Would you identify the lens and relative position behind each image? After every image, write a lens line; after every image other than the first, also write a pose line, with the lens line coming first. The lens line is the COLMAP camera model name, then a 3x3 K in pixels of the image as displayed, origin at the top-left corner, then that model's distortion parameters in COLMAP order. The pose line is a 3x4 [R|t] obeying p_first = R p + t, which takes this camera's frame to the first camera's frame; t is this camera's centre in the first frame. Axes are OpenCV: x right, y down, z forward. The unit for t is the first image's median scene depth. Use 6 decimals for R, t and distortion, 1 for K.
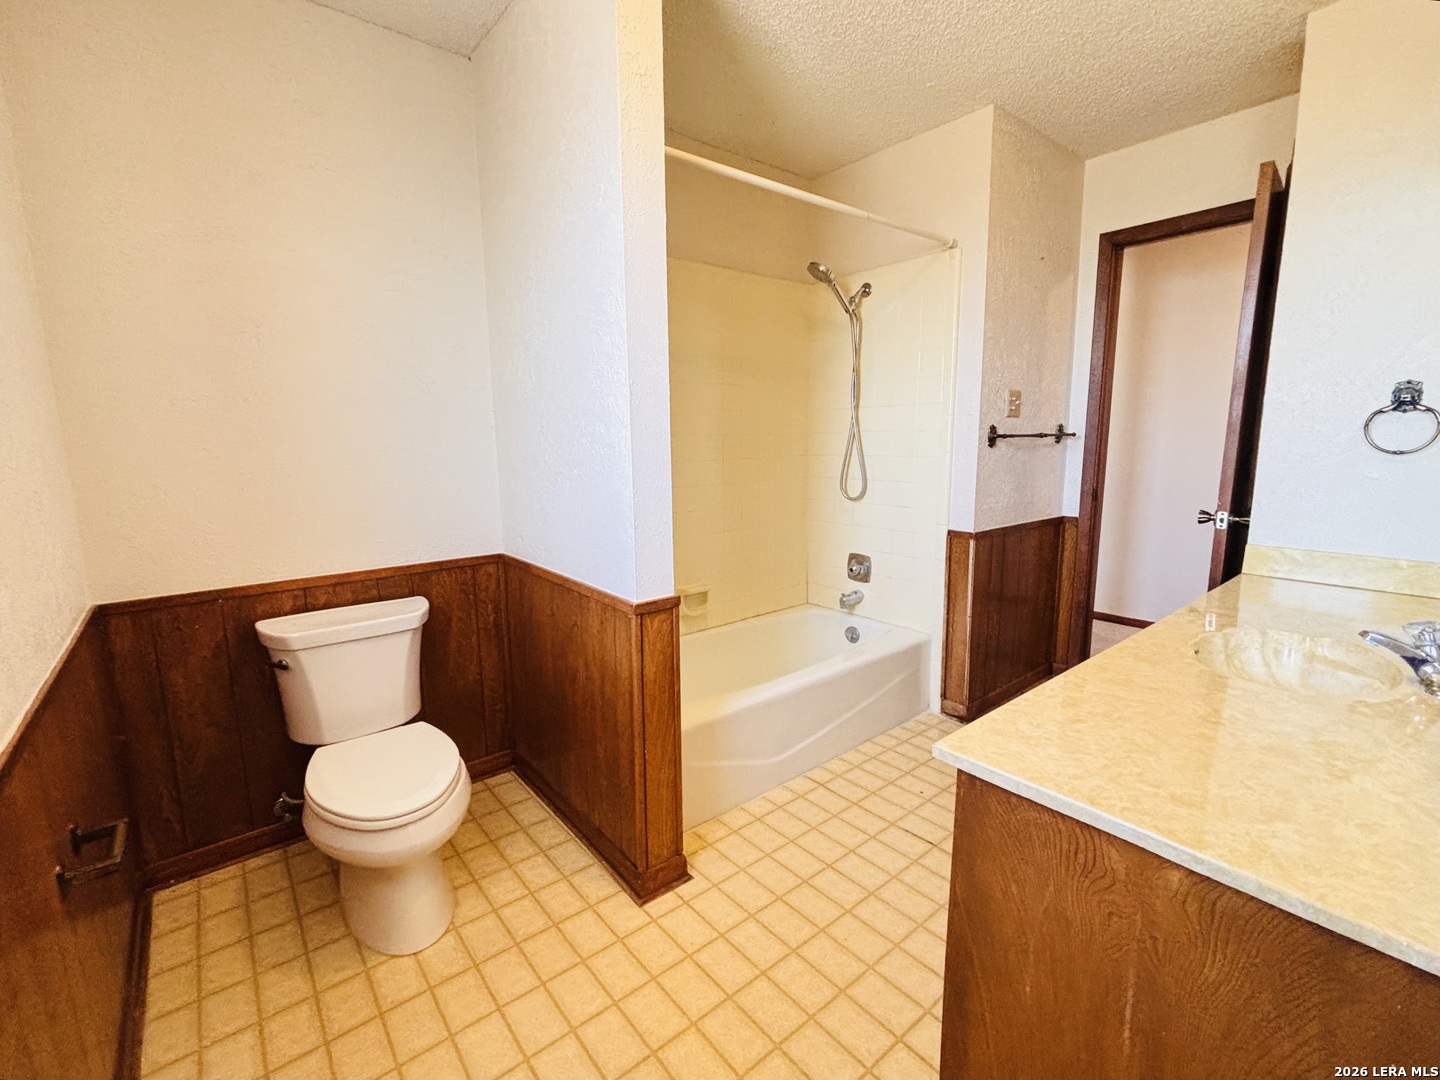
lens RADIAL K [[579.5, 0, 714.4], [0, 579.5, 539.7], [0, 0, 1]] dist [0.002099, 0.000089]
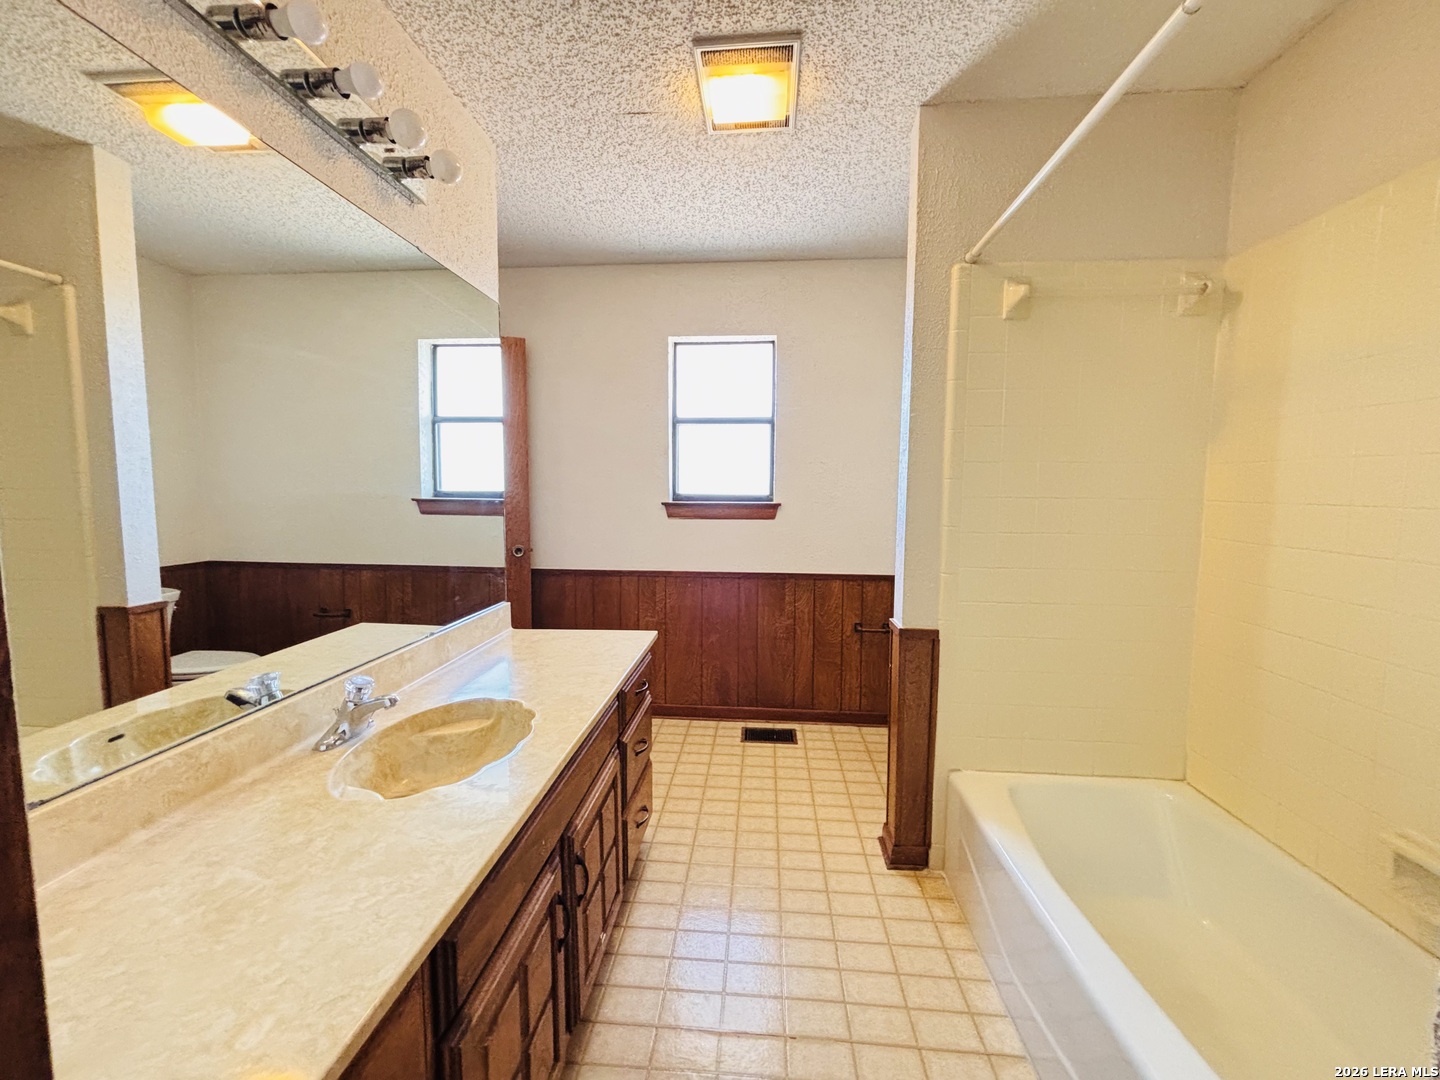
lens RADIAL K [[579.5, 0, 714.4], [0, 579.5, 539.7], [0, 0, 1]] dist [0.002099, 0.000089]
pose [[-0.662273, 0.083526, -0.744592, 1.013960], [-0.124218, 0.967775, 0.219047, -0.254589], [0.738894, 0.237561, -0.630556, 1.357622]]
